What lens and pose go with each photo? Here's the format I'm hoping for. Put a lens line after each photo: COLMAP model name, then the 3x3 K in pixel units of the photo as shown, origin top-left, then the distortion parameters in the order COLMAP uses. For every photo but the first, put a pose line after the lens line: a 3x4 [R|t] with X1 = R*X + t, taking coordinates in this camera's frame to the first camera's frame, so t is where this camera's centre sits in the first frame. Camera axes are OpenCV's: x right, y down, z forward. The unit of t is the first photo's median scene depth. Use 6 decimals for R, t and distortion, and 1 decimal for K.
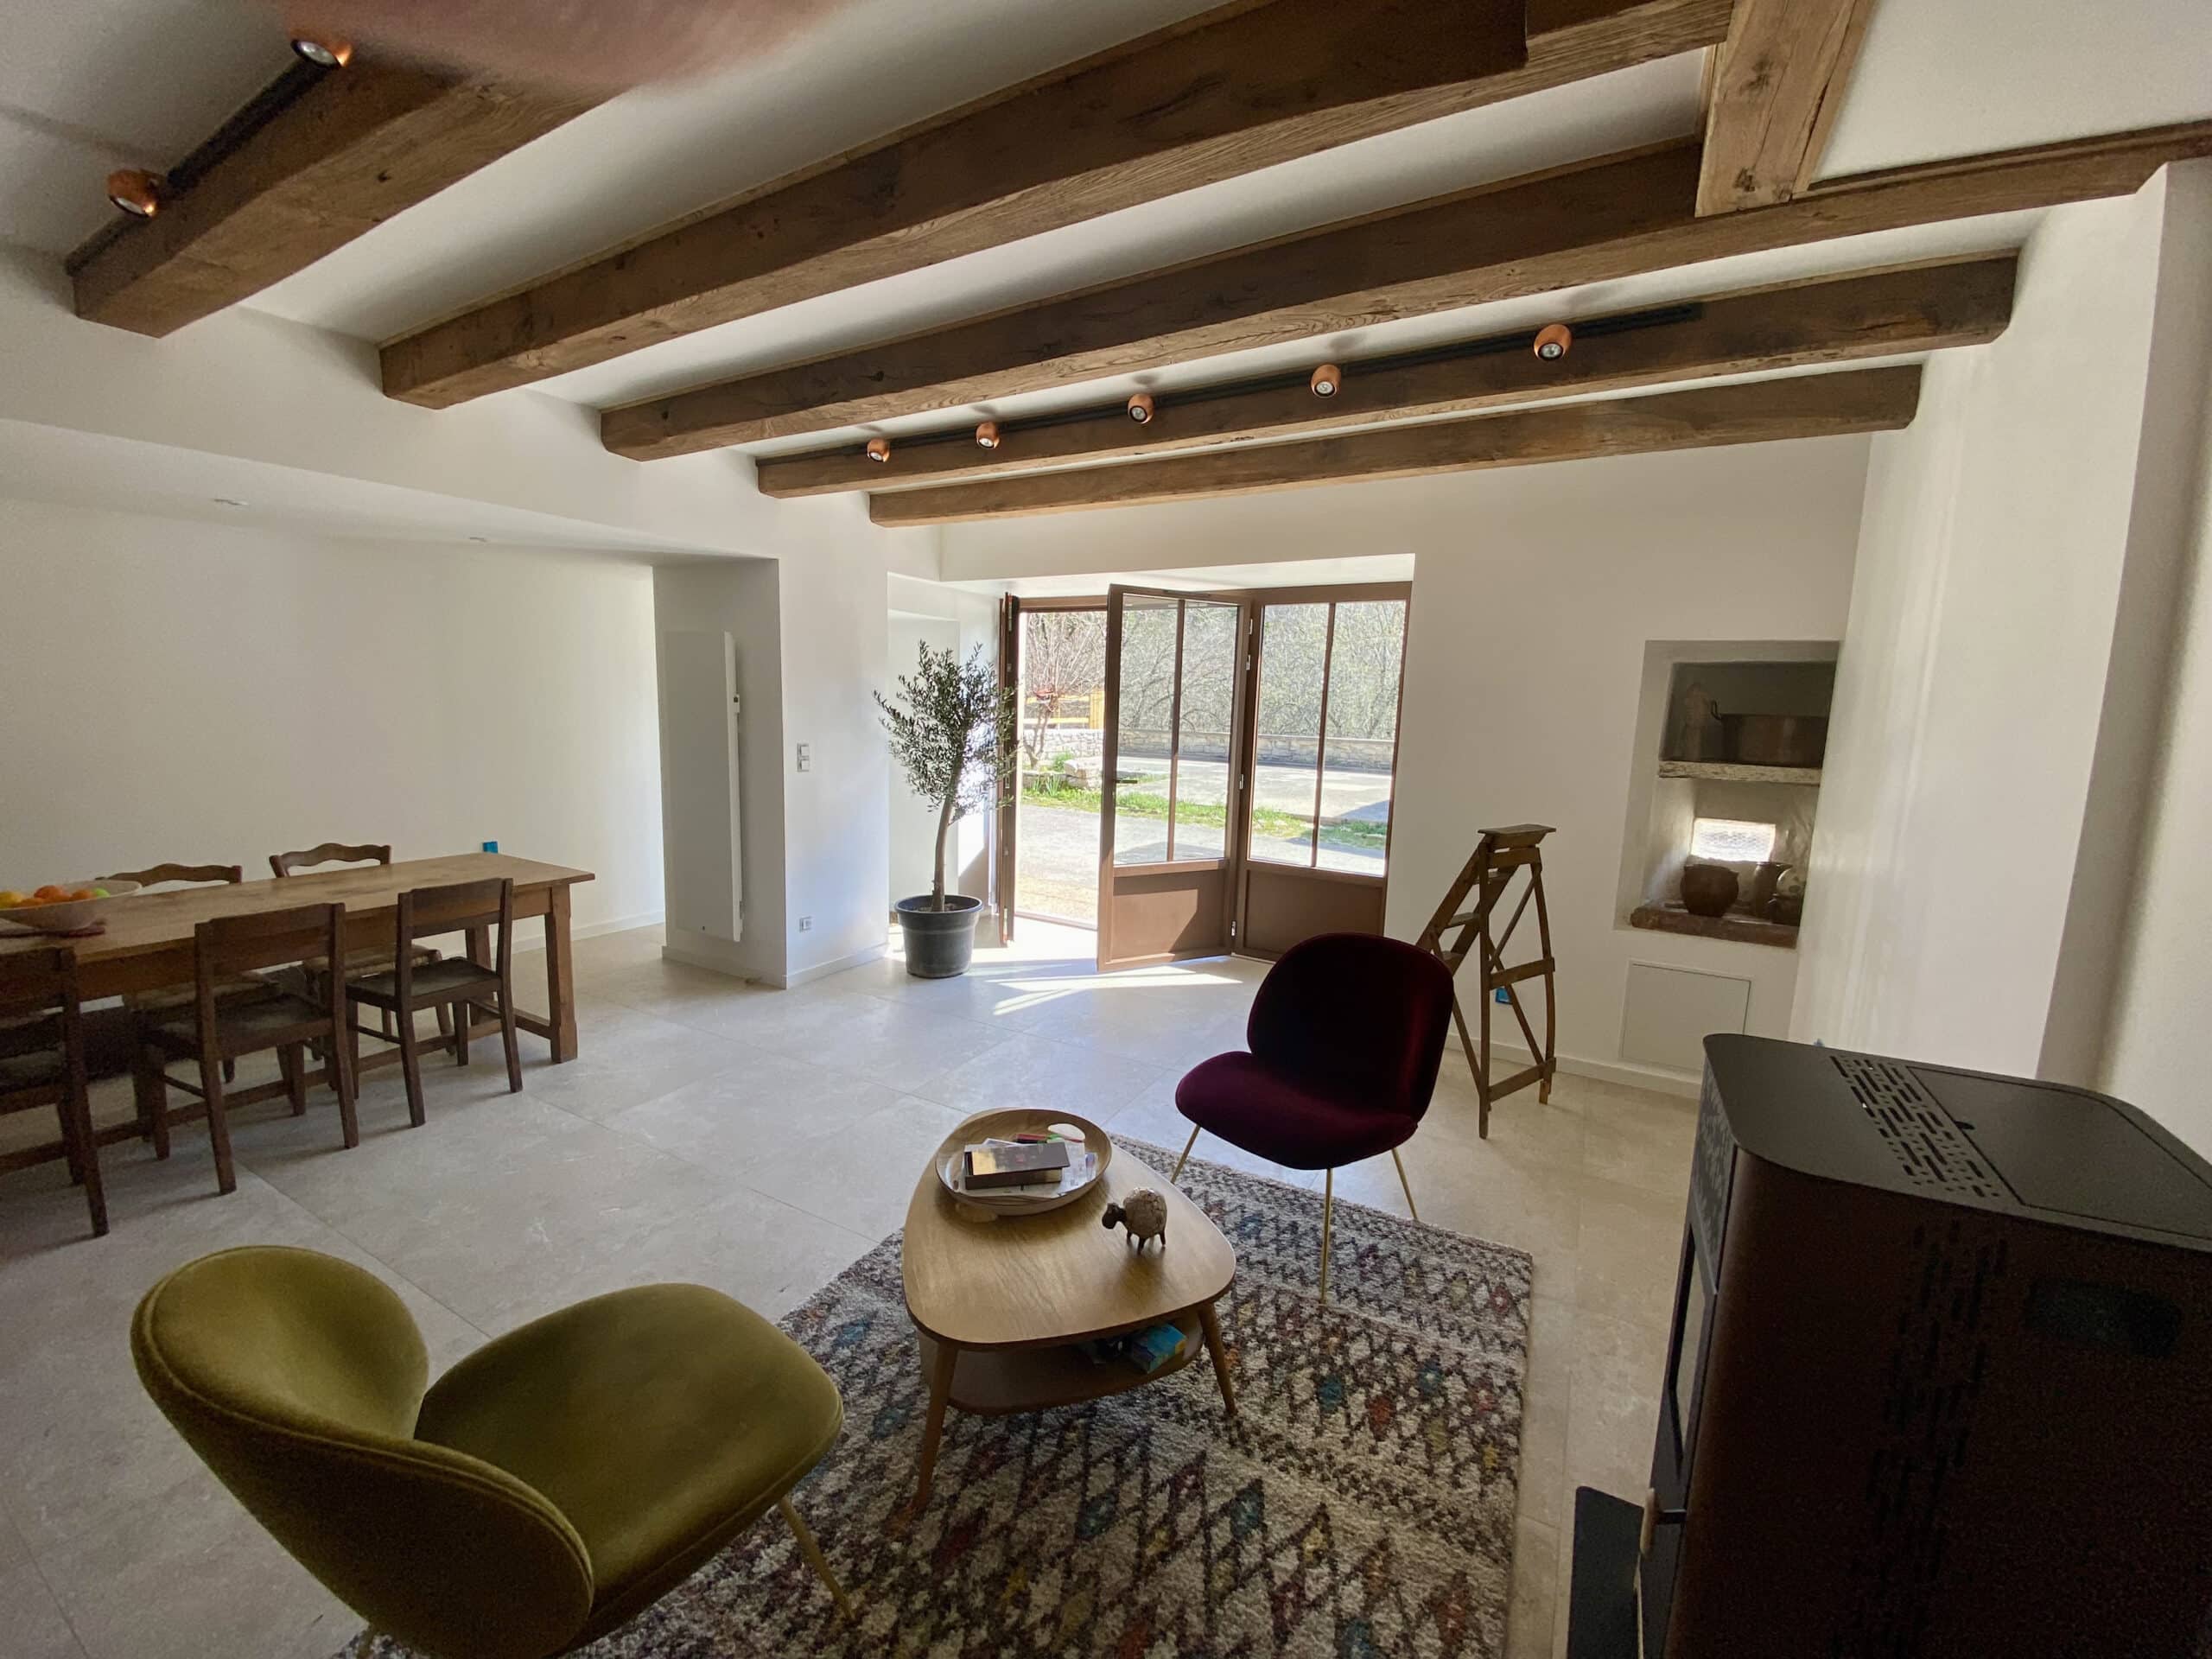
lens RADIAL K [[888.2, 0, 1101.9], [0, 888.2, 831.3], [0, 0, 1]] dist [0.002756, -0.000245]
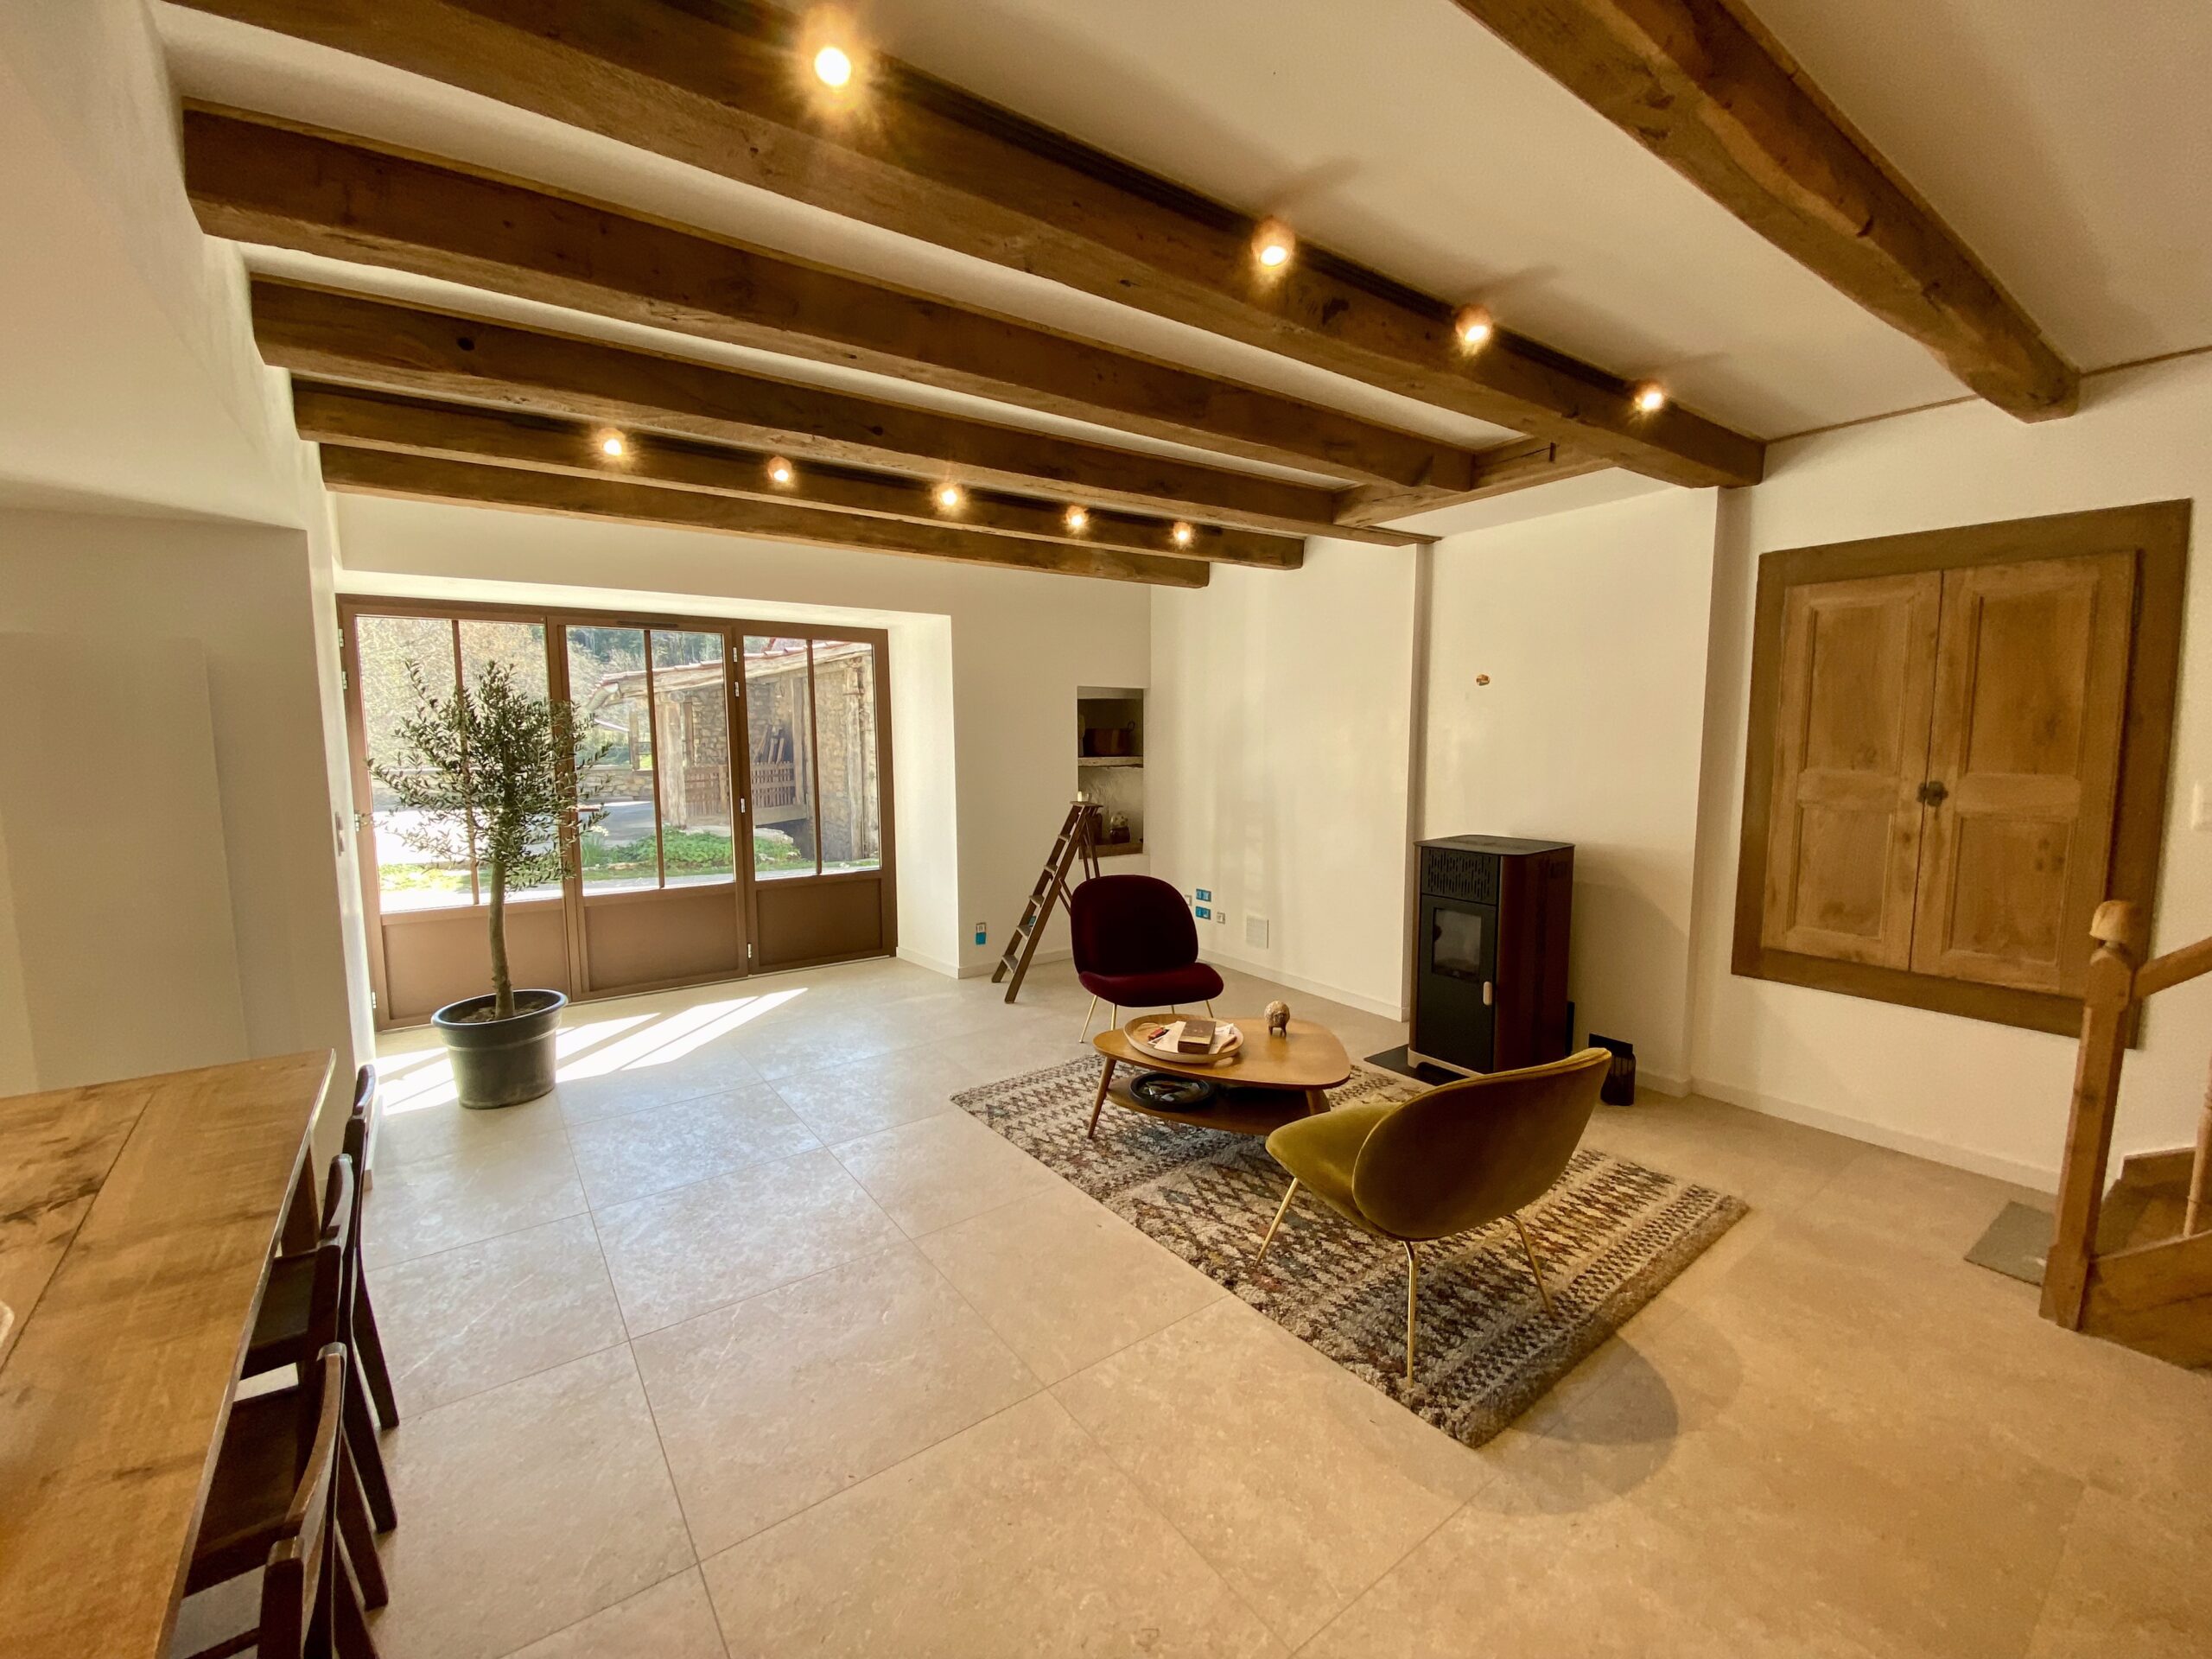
lens RADIAL K [[888.2, 0, 1110.4], [0, 888.2, 826.4], [0, 0, 1]] dist [0.002756, -0.000245]
pose [[0.408590, -0.124842, 0.904140, -0.673798], [0.144350, 0.986973, 0.071046, -0.048880], [-0.901231, 0.101484, 0.421288, 0.209732]]
